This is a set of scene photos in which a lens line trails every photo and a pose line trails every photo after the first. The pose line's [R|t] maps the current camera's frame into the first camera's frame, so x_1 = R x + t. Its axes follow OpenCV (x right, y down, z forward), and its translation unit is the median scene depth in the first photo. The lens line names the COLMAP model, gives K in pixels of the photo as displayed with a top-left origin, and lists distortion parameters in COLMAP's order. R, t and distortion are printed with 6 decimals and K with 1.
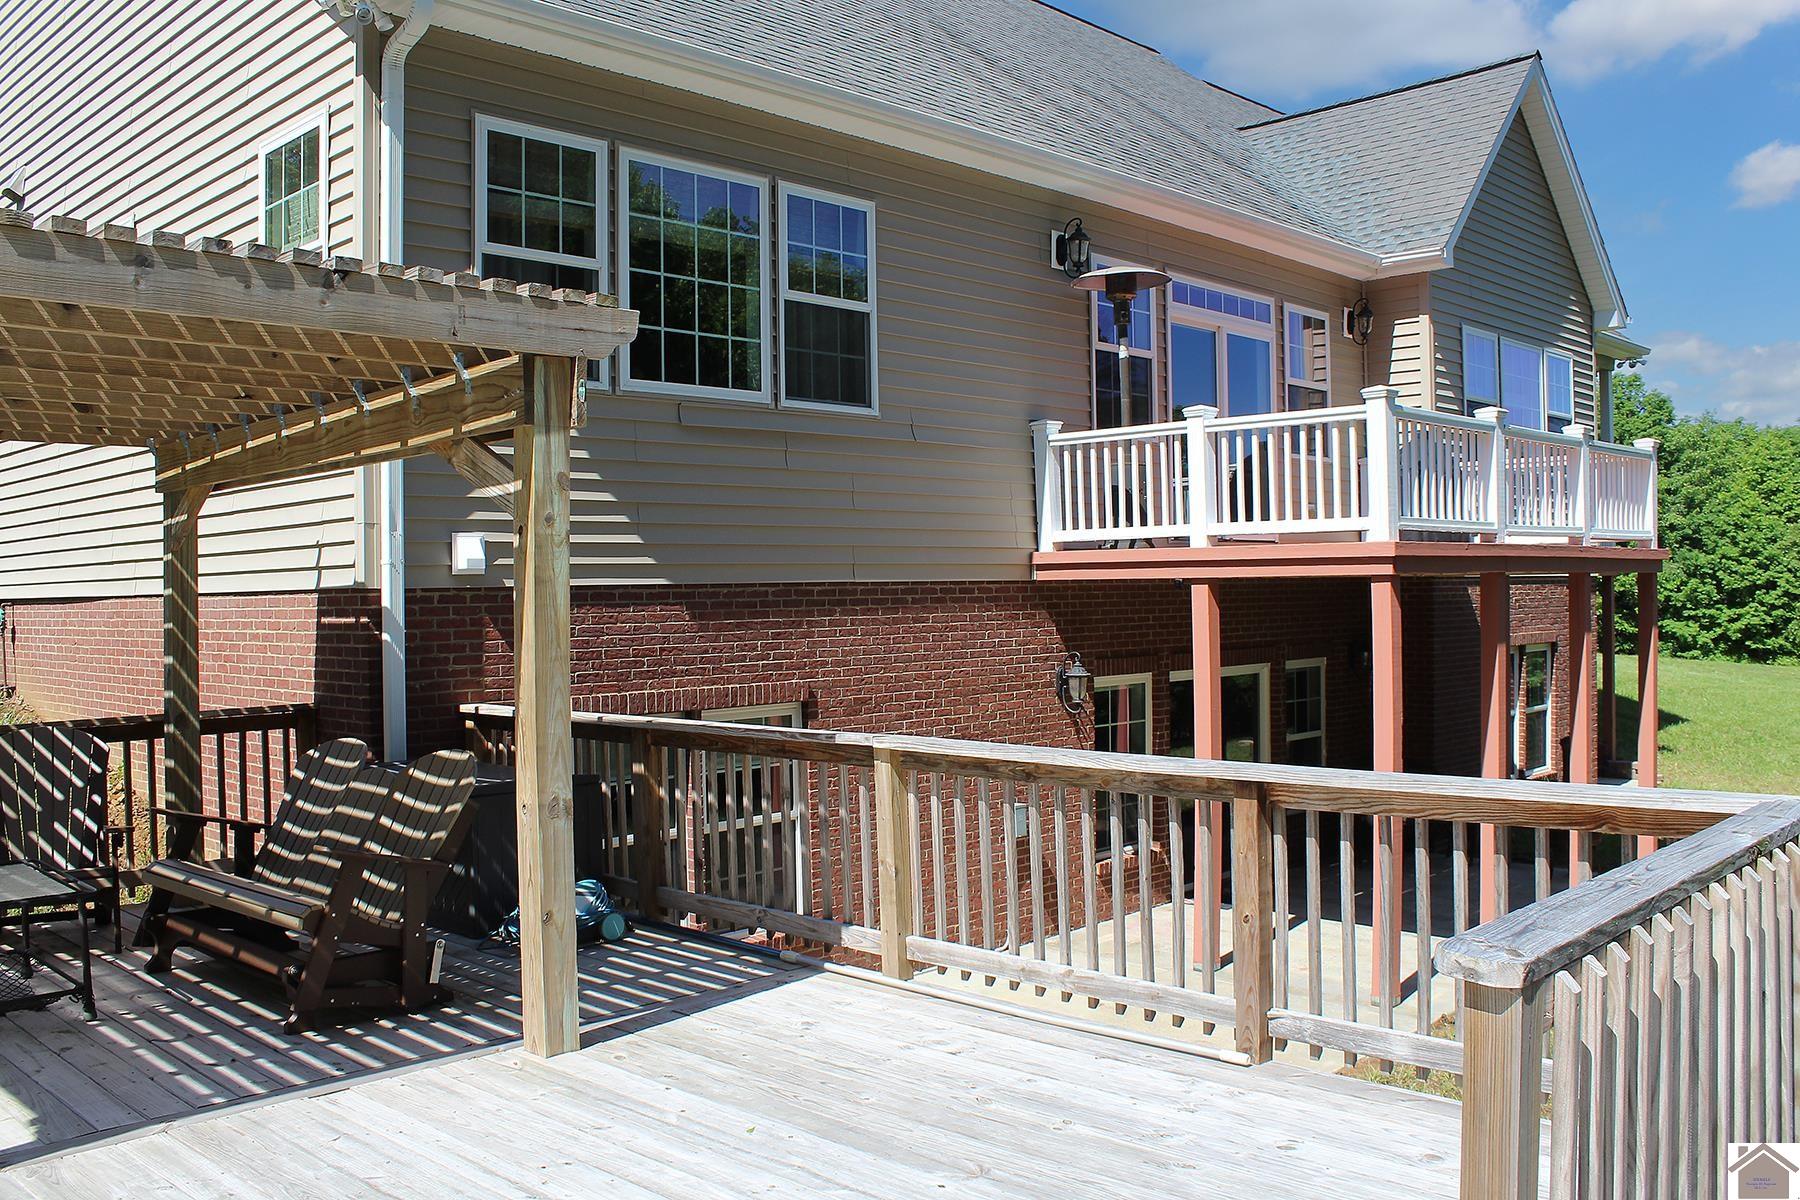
lens RADIAL K [[1615.2, 0, 901.6], [0, 1615.2, 602.8], [0, 0, 1]] dist [-0.122066, -0.015902]
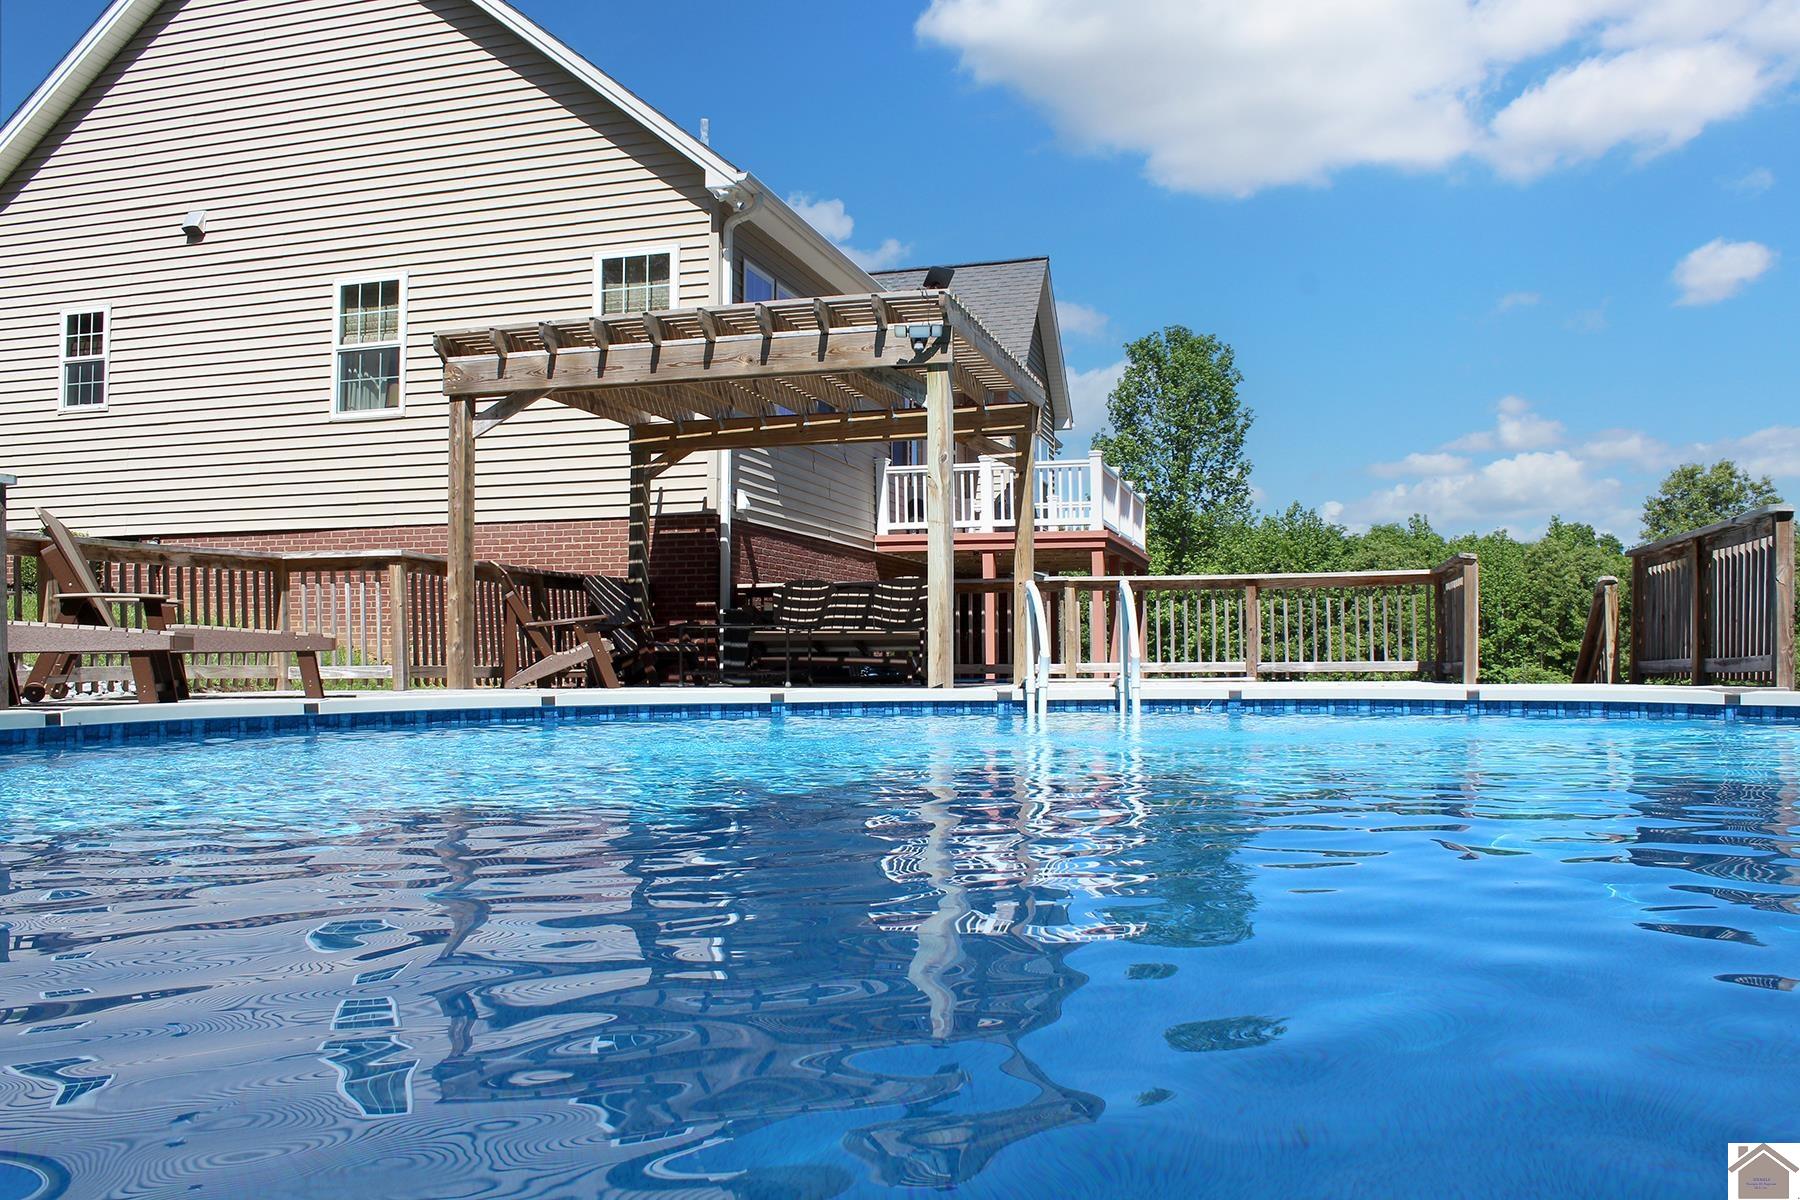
lens RADIAL K [[1615.2, 0, 901.1], [0, 1615.2, 598.7], [0, 0, 1]] dist [-0.122066, -0.015902]
pose [[0.859912, 0.034334, 0.509286, -0.790472], [-0.004535, 0.998210, -0.059639, 0.143142], [-0.510422, 0.048975, 0.858529, -0.493051]]
